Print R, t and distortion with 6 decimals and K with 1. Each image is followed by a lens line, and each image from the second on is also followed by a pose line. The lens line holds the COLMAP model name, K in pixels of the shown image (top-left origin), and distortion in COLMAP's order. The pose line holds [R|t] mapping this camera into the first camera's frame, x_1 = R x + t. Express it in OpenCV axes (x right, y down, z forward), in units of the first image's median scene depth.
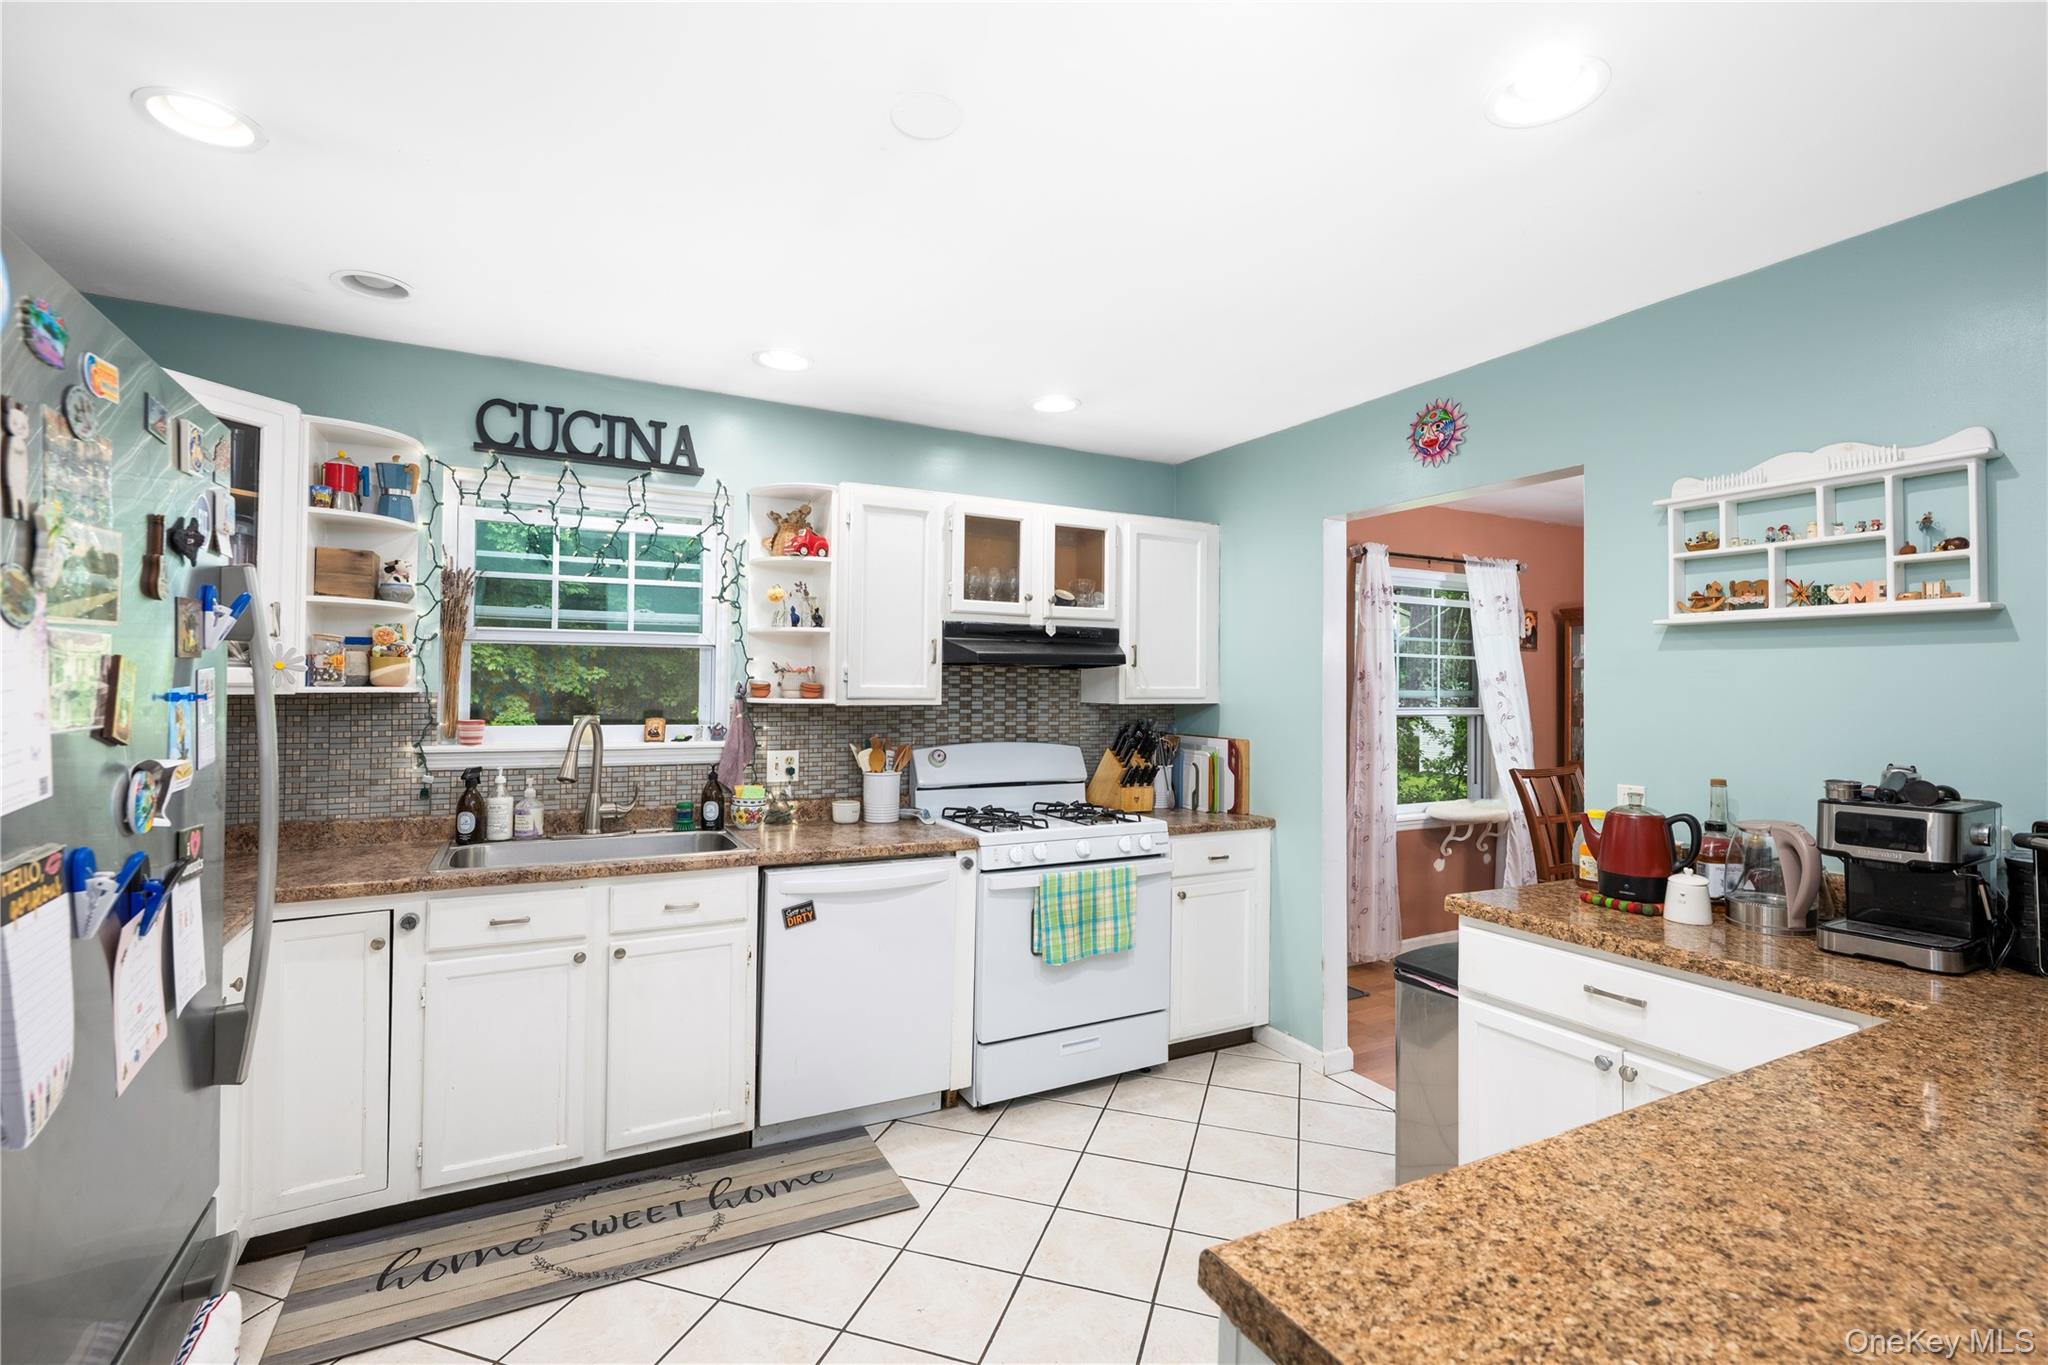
lens RADIAL K [[920.5, 0, 1012.5], [0, 920.5, 673.9], [0, 0, 1]] dist [-0.005342, 0.000950]
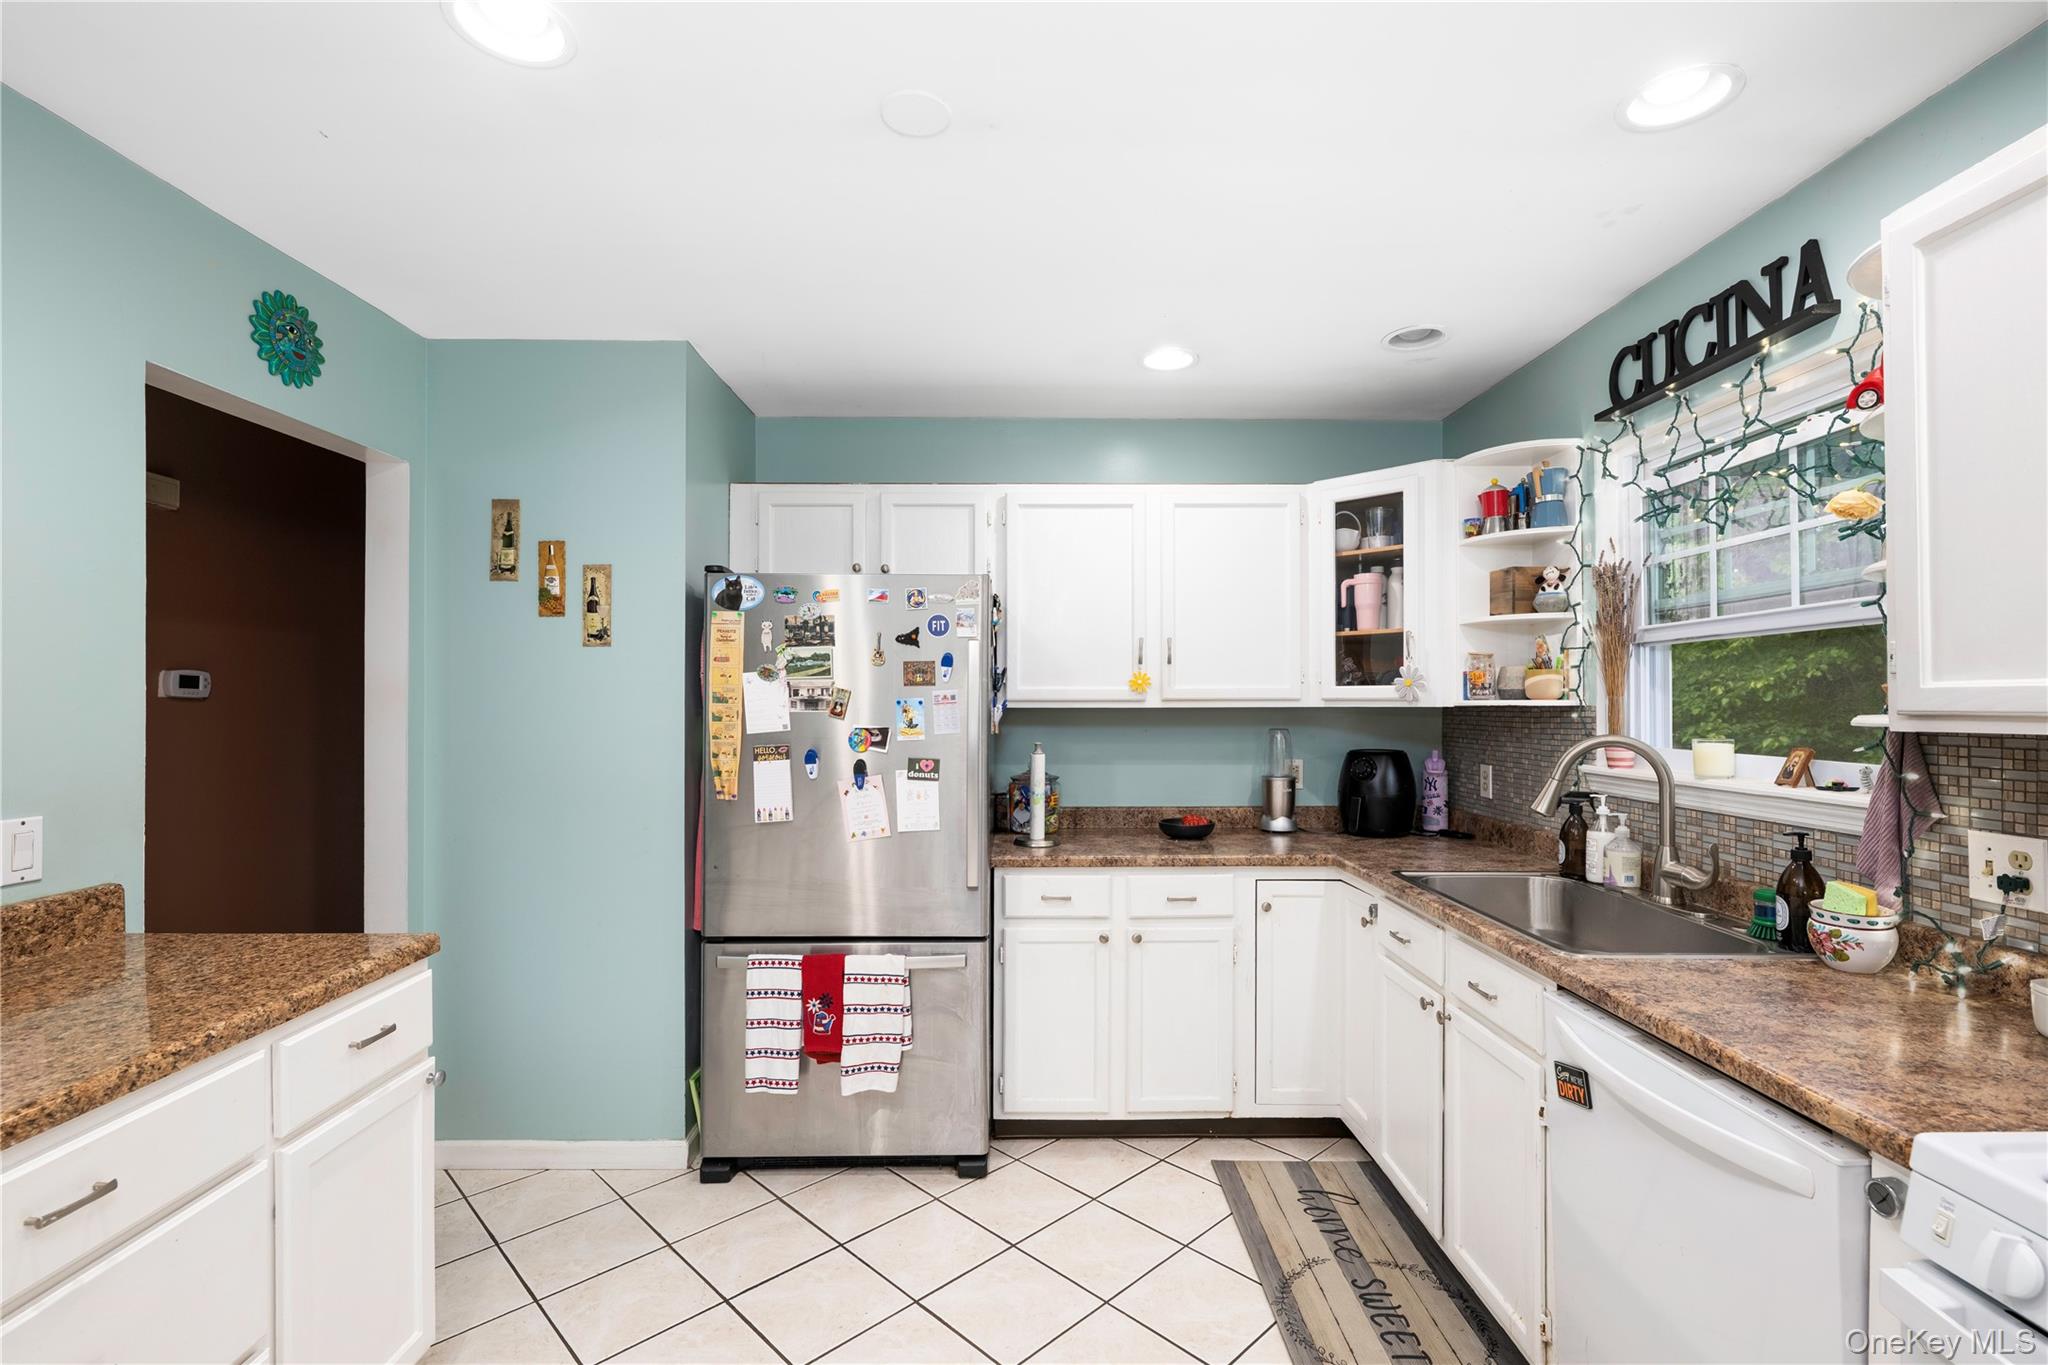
lens RADIAL K [[920.5, 0, 1011.4], [0, 920.5, 699.4], [0, 0, 1]] dist [-0.005342, 0.000950]
pose [[-0.474222, -0.013670, -0.880299, 0.415785], [0.008480, 0.999762, -0.020094, 0.026205], [0.880364, -0.016994, -0.473993, 0.898204]]
